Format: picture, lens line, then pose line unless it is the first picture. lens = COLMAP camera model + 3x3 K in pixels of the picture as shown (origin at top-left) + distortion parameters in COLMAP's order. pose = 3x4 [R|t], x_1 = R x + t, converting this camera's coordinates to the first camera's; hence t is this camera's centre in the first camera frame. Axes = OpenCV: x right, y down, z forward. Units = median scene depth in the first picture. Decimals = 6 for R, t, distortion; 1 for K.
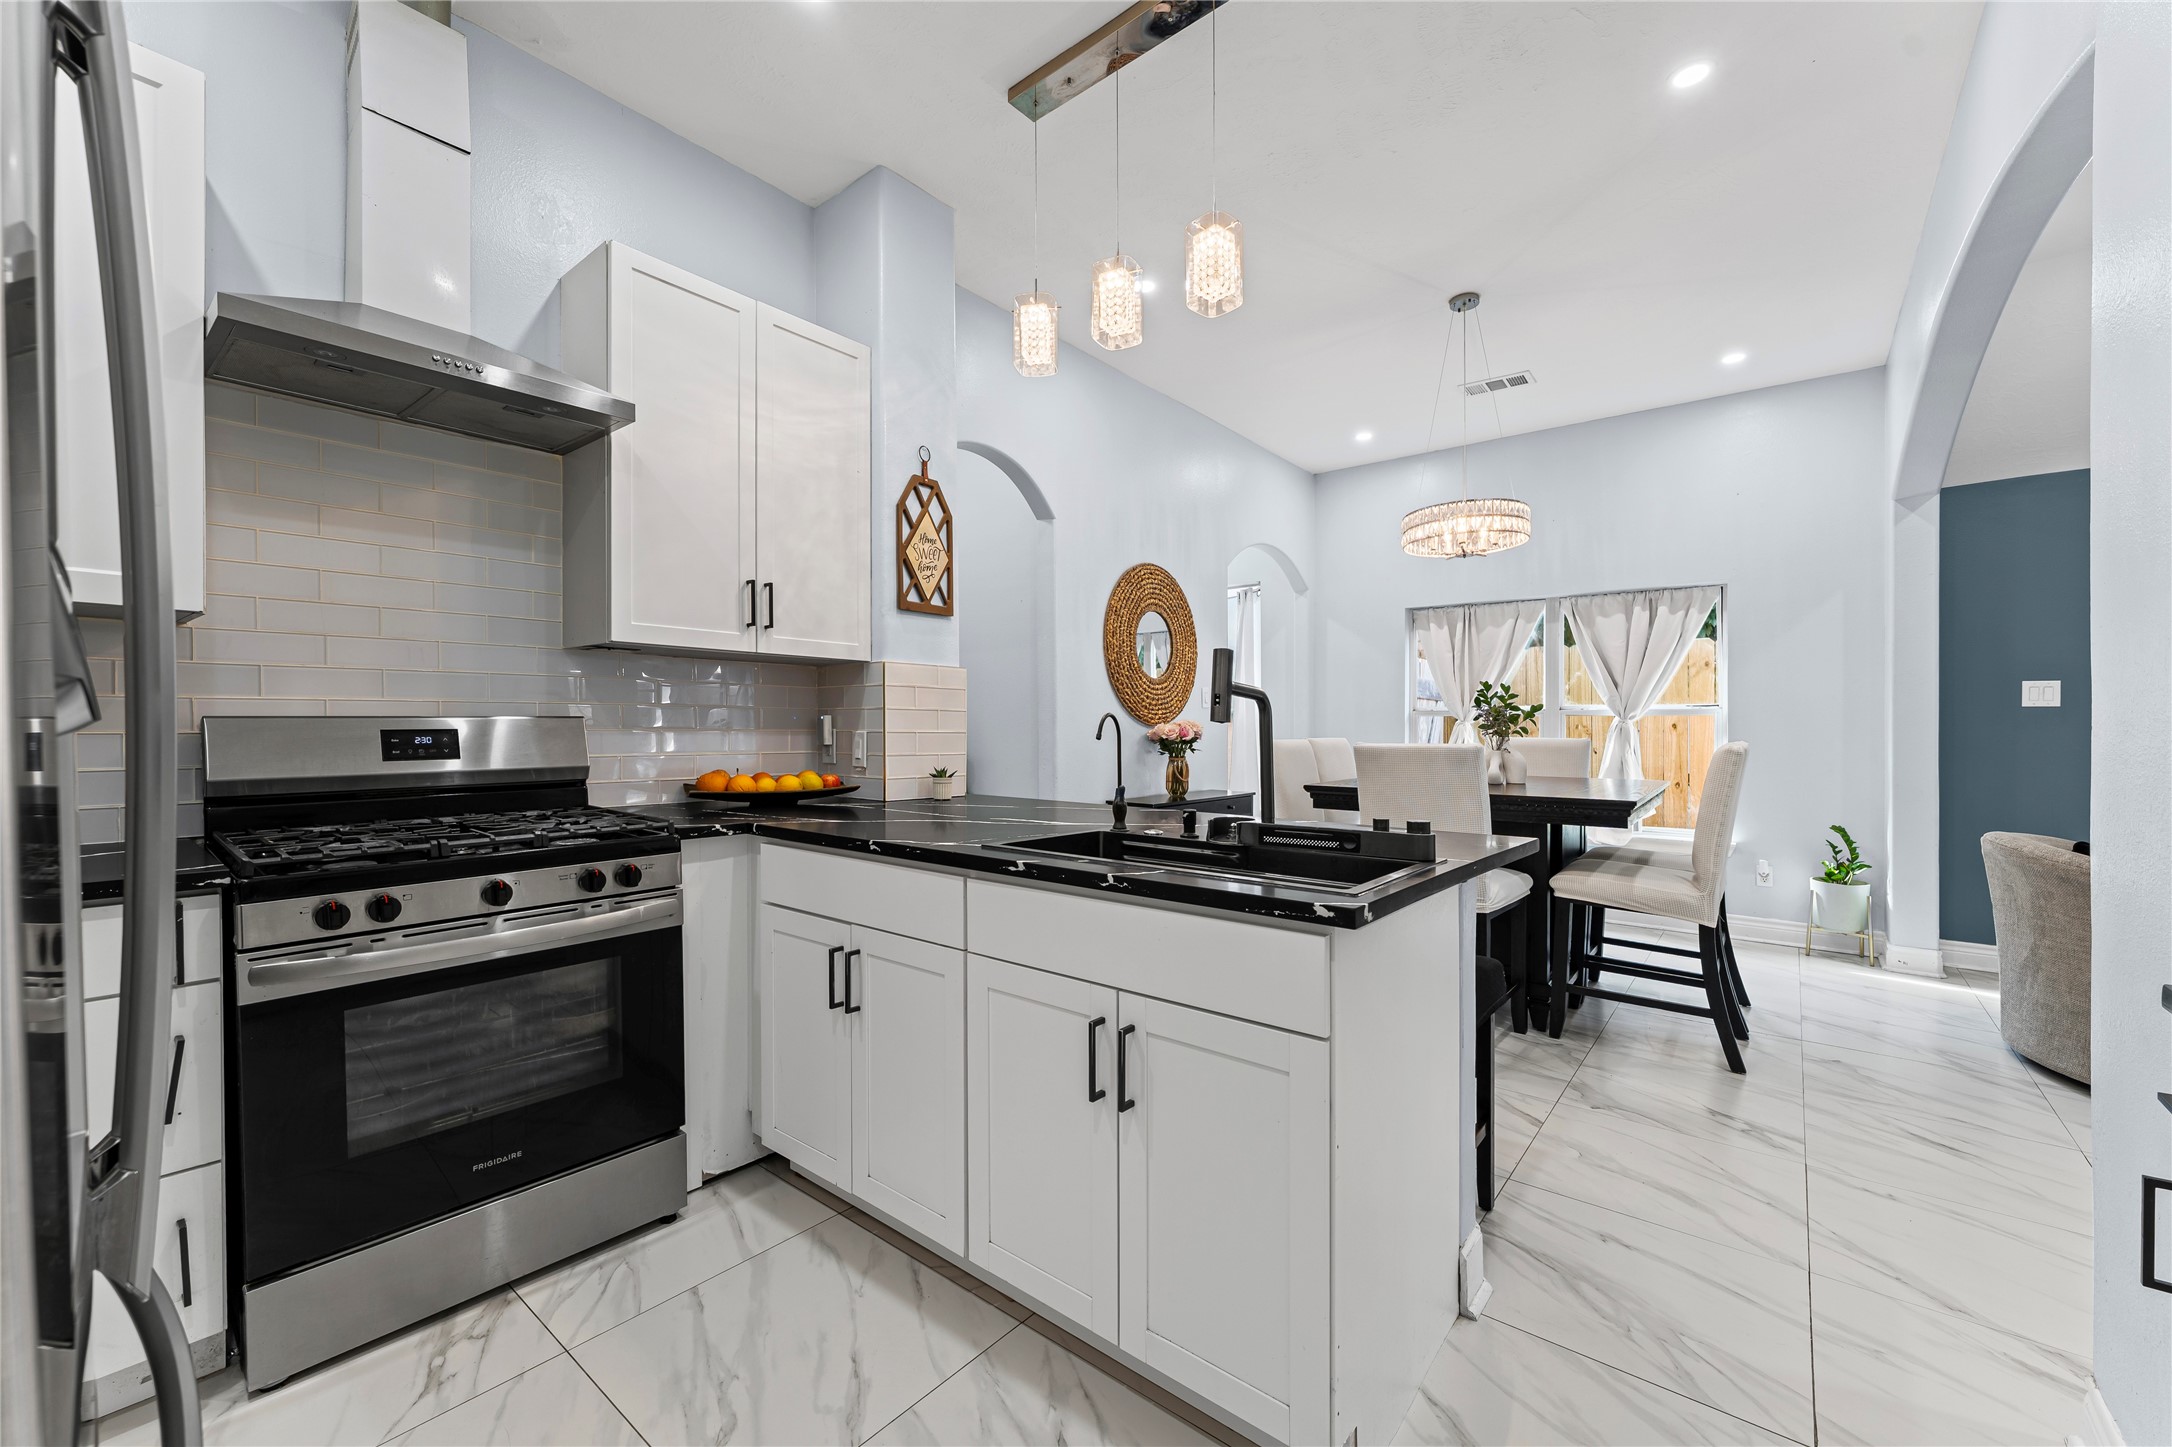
lens RADIAL K [[869.9, 0, 1077.6], [0, 869.9, 714.6], [0, 0, 1]] dist [-0.002544, -0.000097]
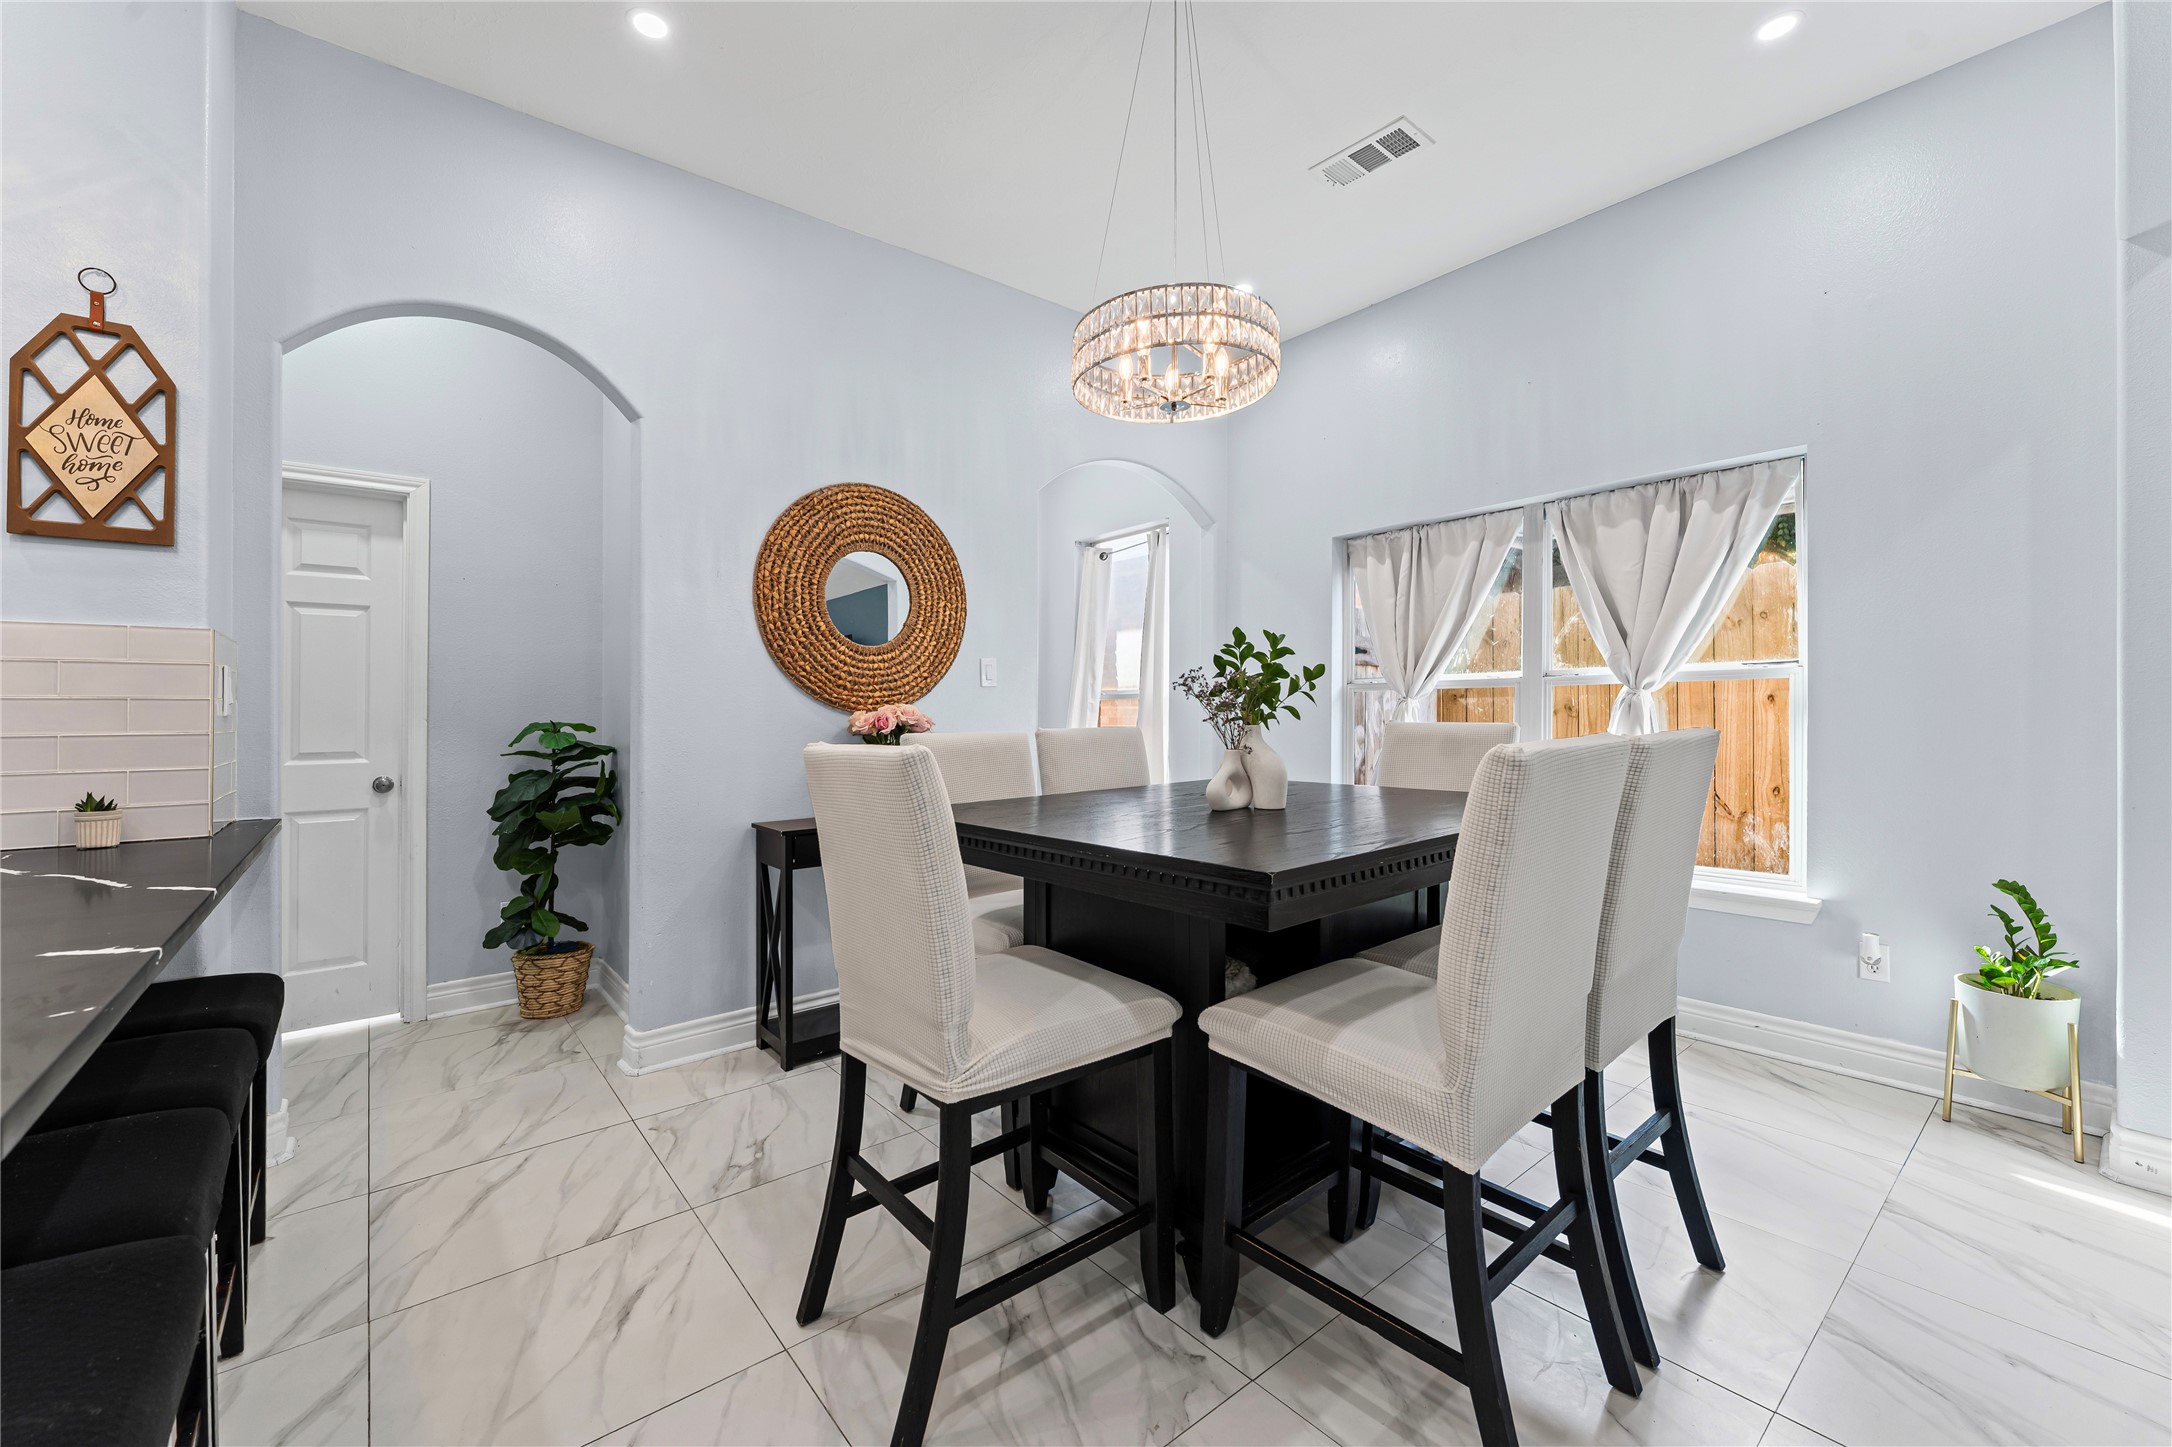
lens RADIAL K [[869.9, 0, 1078.0], [0, 869.9, 708.9], [0, 0, 1]] dist [-0.002544, -0.000097]
pose [[0.979586, -0.017650, -0.200249, 0.427621], [0.019911, 0.999759, 0.009282, 0.006873], [0.200037, -0.013080, 0.979701, 0.370952]]
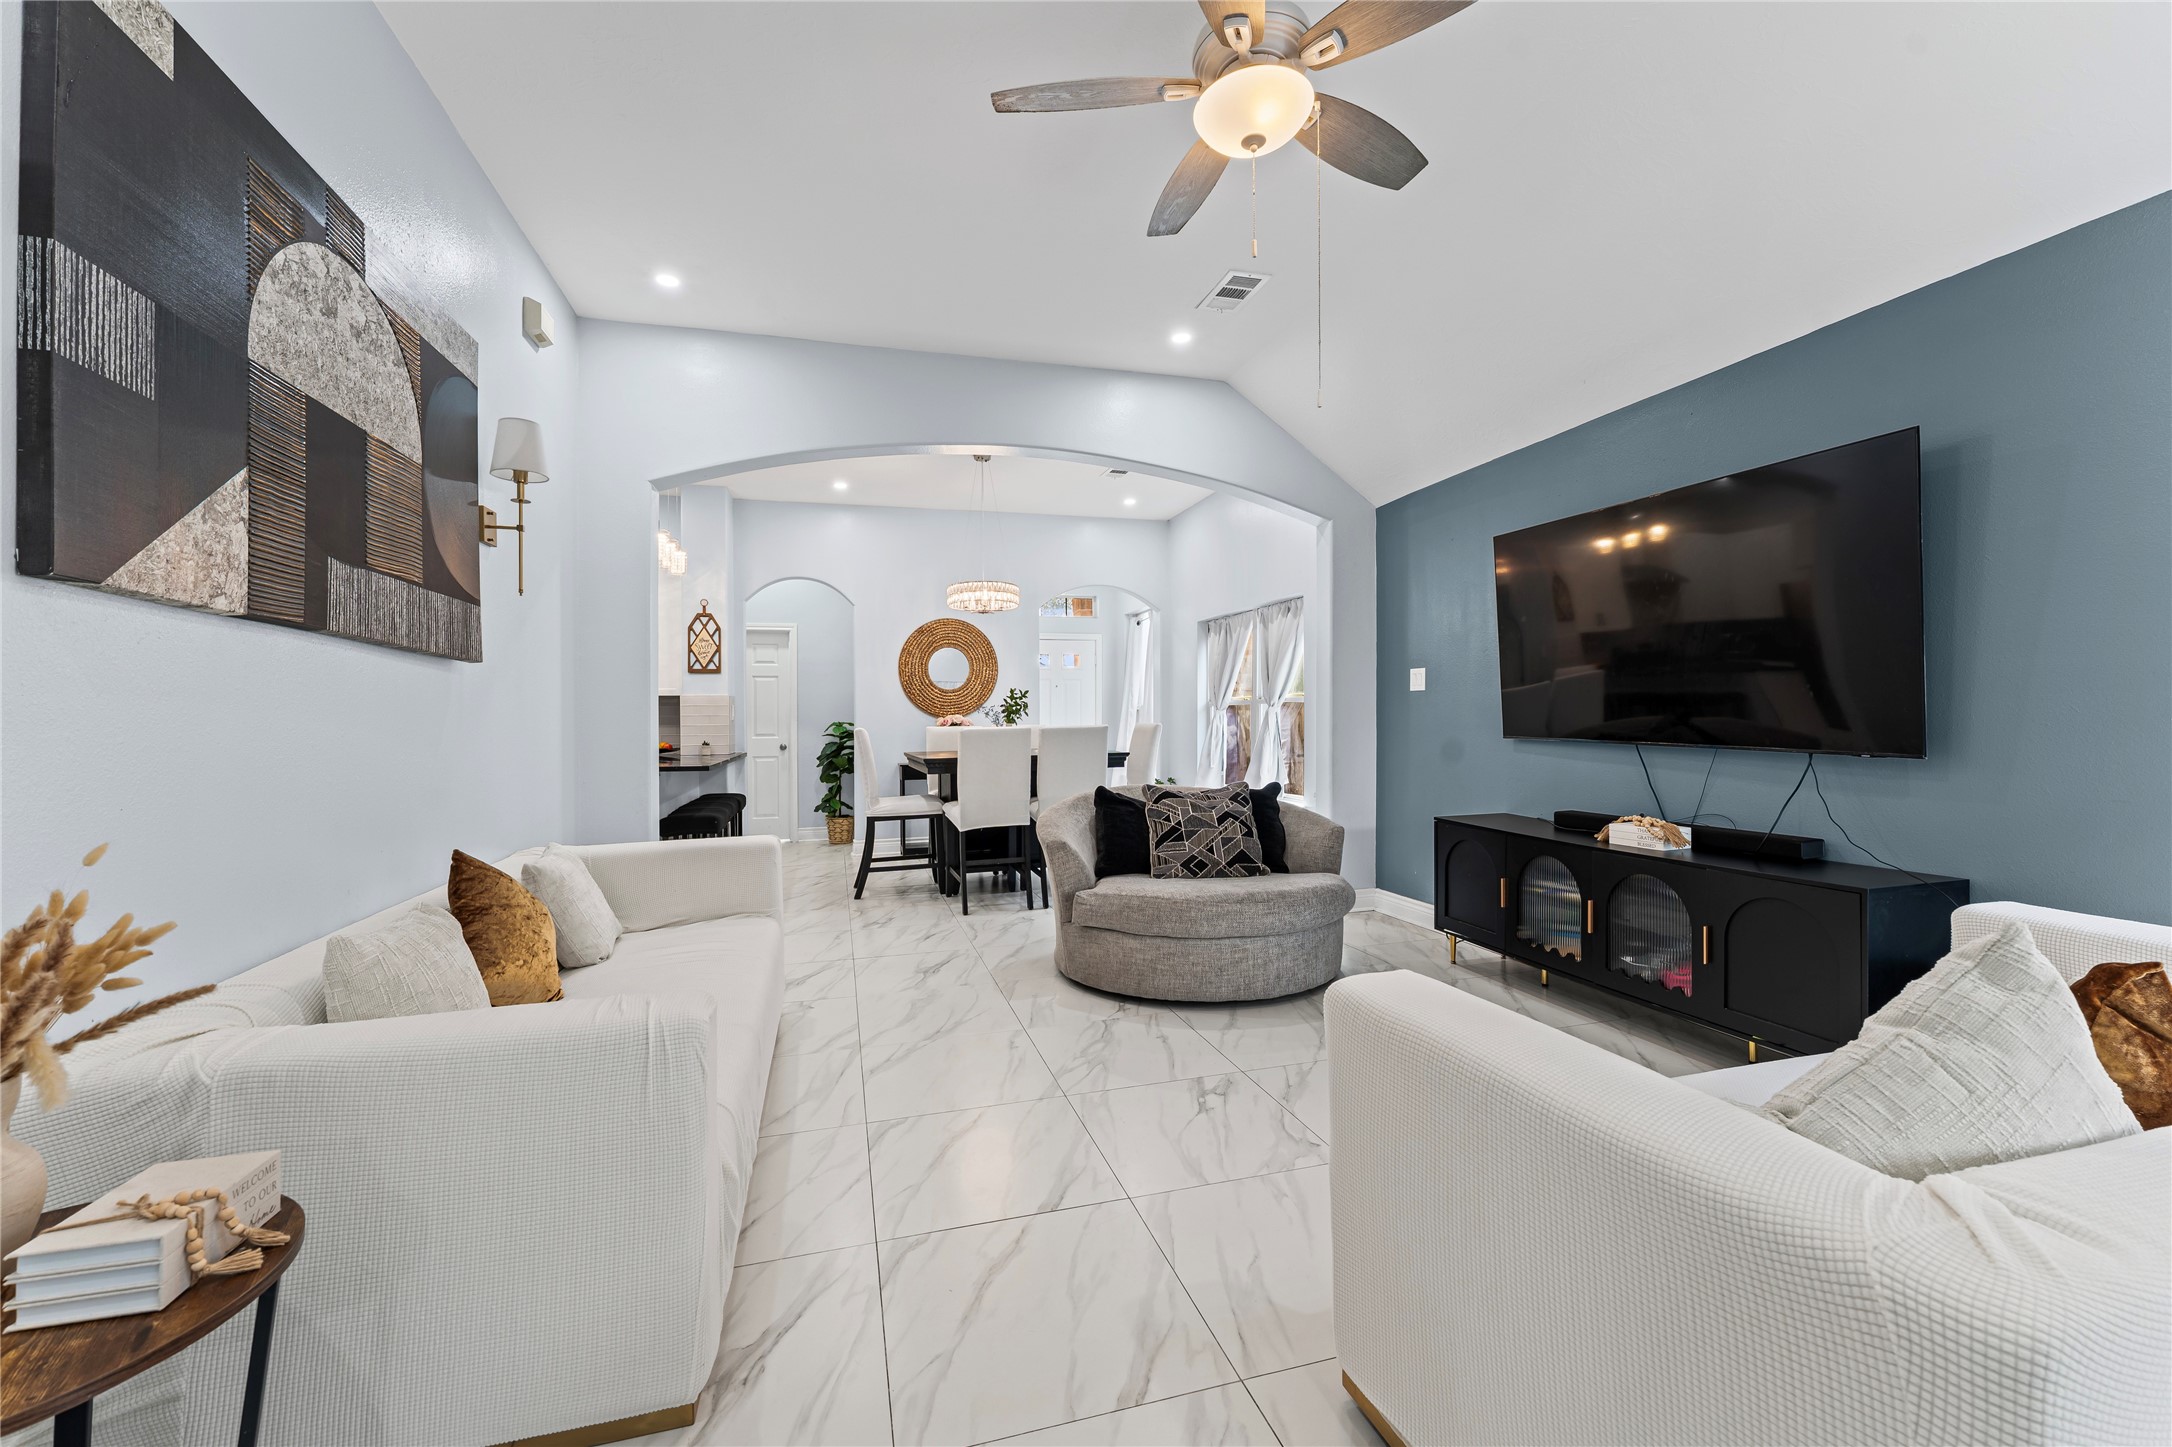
lens RADIAL K [[869.9, 0, 1085.7], [0, 869.9, 723.2], [0, 0, 1]] dist [-0.002544, -0.000097]
pose [[0.823037, -0.013431, -0.567829, 1.323444], [0.027501, 0.999490, 0.016220, 0.002945], [0.567322, -0.028966, 0.822987, -0.209028]]
